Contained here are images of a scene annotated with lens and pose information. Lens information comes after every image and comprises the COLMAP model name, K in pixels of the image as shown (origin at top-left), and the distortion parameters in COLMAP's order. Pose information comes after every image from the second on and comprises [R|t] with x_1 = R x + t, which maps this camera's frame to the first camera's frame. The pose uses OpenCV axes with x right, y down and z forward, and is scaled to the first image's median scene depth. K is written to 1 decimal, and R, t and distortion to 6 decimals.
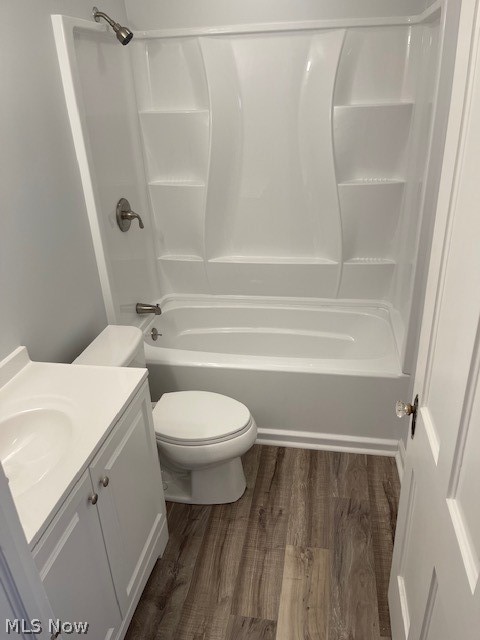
lens RADIAL K [[483.6, 0, 247.3], [0, 483.6, 322.5], [0, 0, 1]] dist [0.072664, -0.094308]
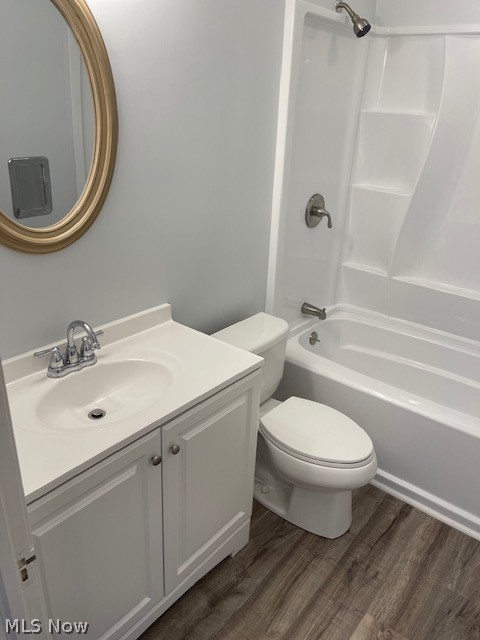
lens RADIAL K [[483.6, 0, 247.3], [0, 483.6, 322.5], [0, 0, 1]] dist [0.072664, -0.094308]
pose [[0.871429, 0.264639, -0.413011, 0.101945], [-0.280867, 0.959490, 0.022187, 0.011817], [0.402152, 0.096667, 0.910456, 0.086689]]
